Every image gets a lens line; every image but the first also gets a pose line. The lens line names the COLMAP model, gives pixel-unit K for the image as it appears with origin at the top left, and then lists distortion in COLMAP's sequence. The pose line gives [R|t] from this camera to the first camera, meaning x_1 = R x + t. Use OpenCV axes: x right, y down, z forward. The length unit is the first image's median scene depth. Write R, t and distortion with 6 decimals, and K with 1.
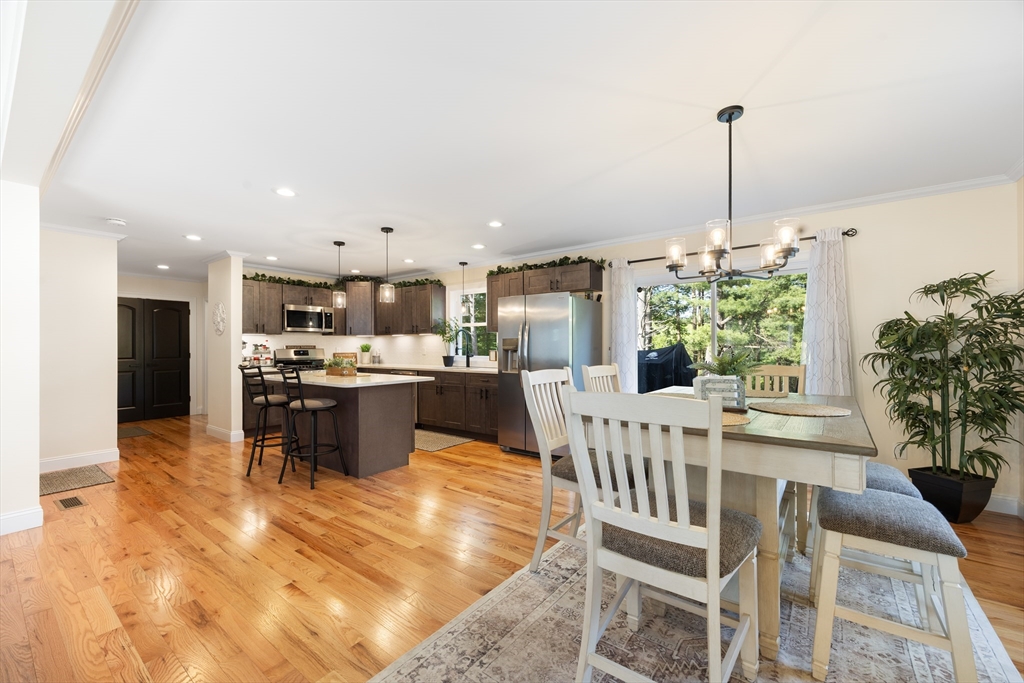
lens RADIAL K [[401.6, 0, 520.7], [0, 401.6, 343.9], [0, 0, 1]] dist [0.001126, 0.000082]
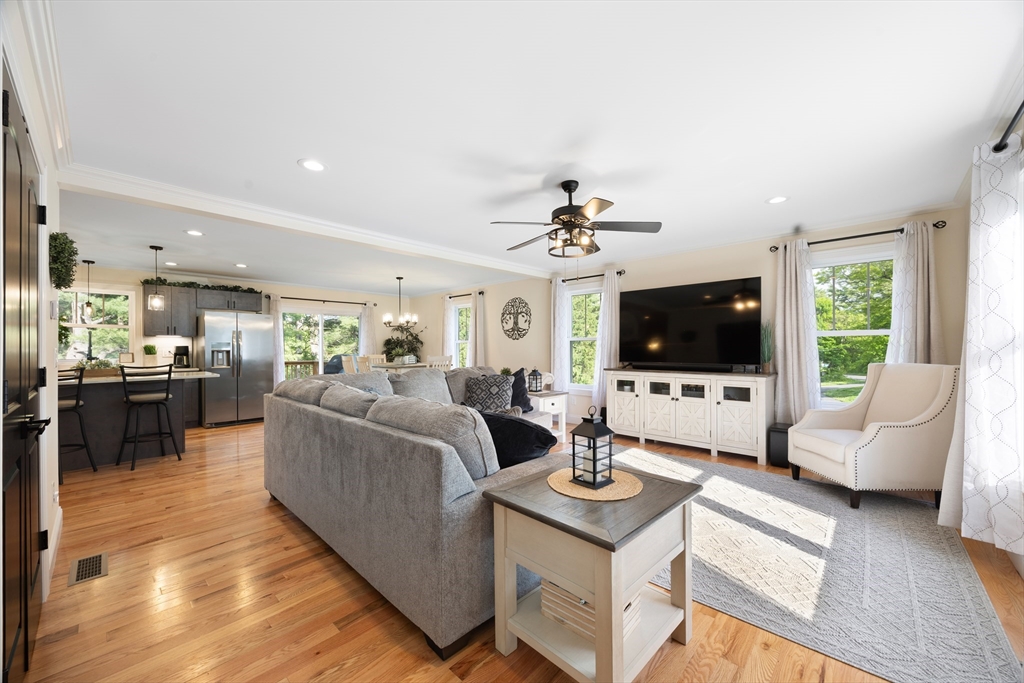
lens RADIAL K [[395.4, 0, 508.2], [0, 395.4, 347.4], [0, 0, 1]] dist [0.000576, -0.000047]
pose [[0.126662, 0.002739, 0.991942, -1.153100], [0.000415, 0.999996, -0.002814, 0.007056], [-0.991946, 0.000768, 0.126660, -0.128053]]
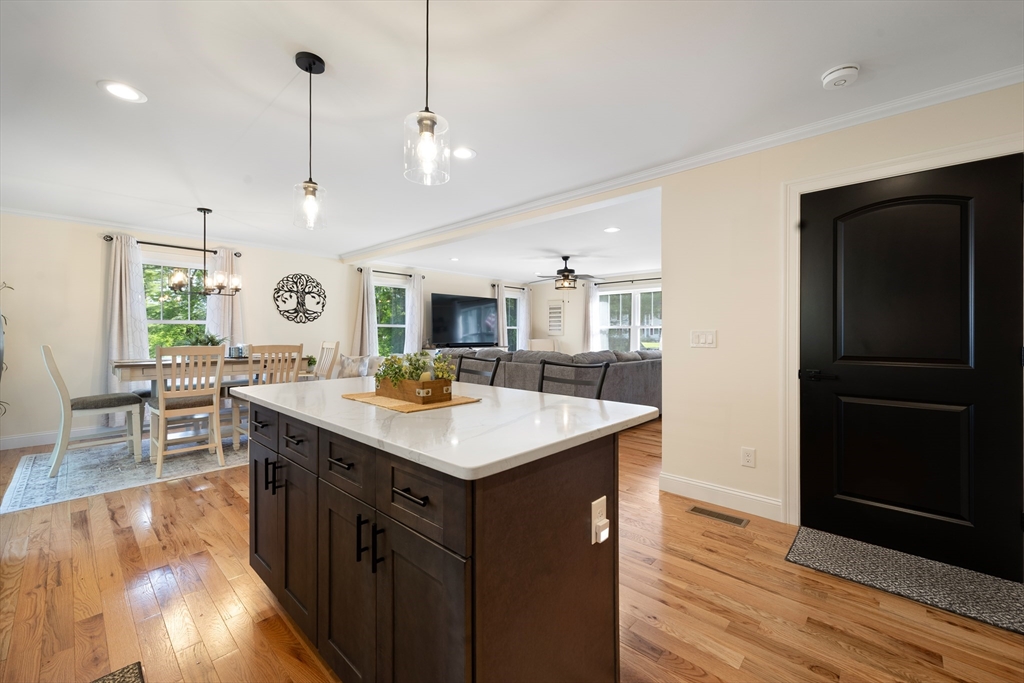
lens RADIAL K [[410.6, 0, 518.1], [0, 410.6, 337.5], [0, 0, 1]] dist [0.003559, -0.000110]
pose [[-0.994648, 0.002071, 0.103298, -0.523495], [0.002512, 0.999988, 0.004142, 0.016332], [-0.103288, 0.004379, -0.994642, 1.237103]]
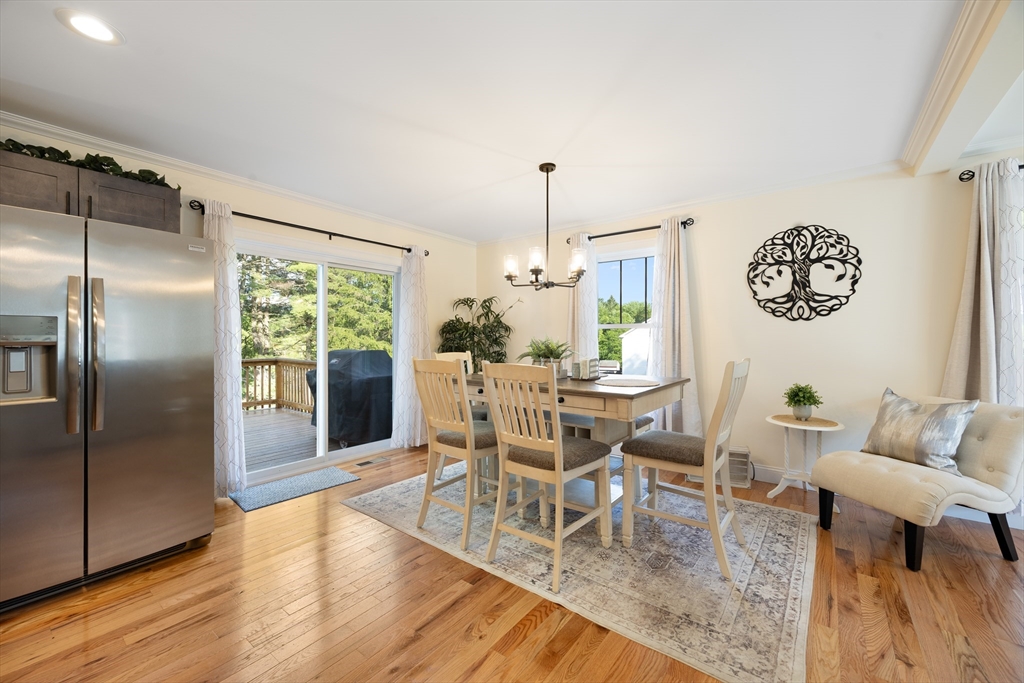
lens RADIAL K [[410.6, 0, 518.1], [0, 410.6, 337.5], [0, 0, 1]] dist [0.003559, -0.000110]
pose [[0.010017, 0.006149, 0.999931, -0.389098], [-0.003550, 0.999975, -0.006113, 0.008110], [-0.999944, -0.003488, 0.010039, 0.480965]]
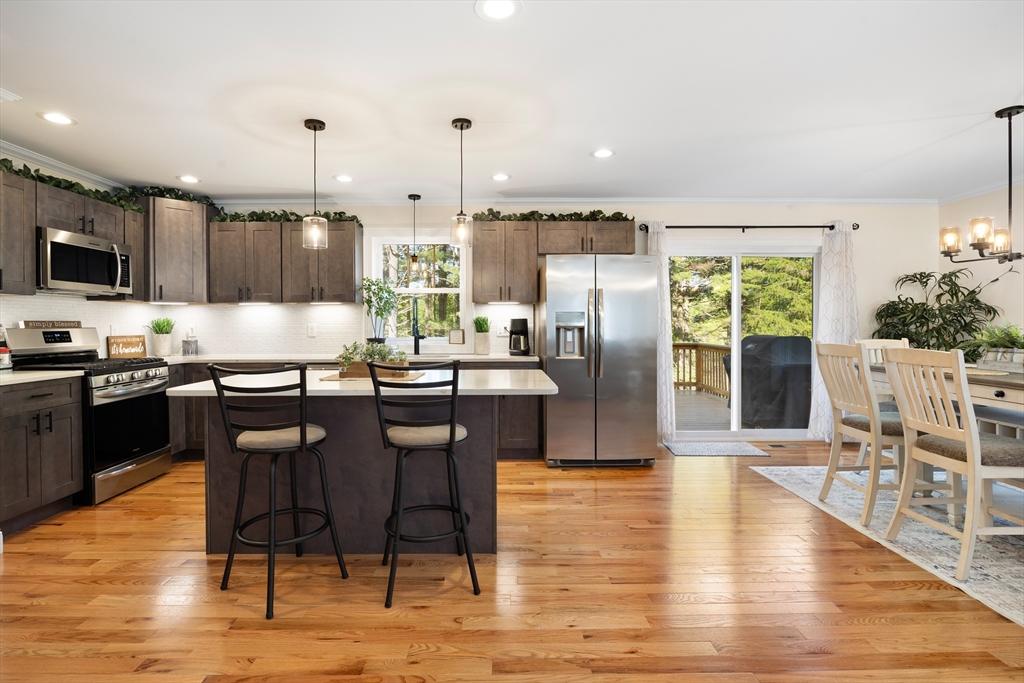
lens RADIAL K [[484.2, 0, 489.7], [0, 484.2, 329.2], [0, 0, 1]] dist [-0.017858, 0.000676]
pose [[0.810623, -0.004006, 0.585554, -0.618046], [-0.003483, 0.999926, 0.011662, 0.007674], [-0.585558, -0.011493, 0.810549, 0.346531]]
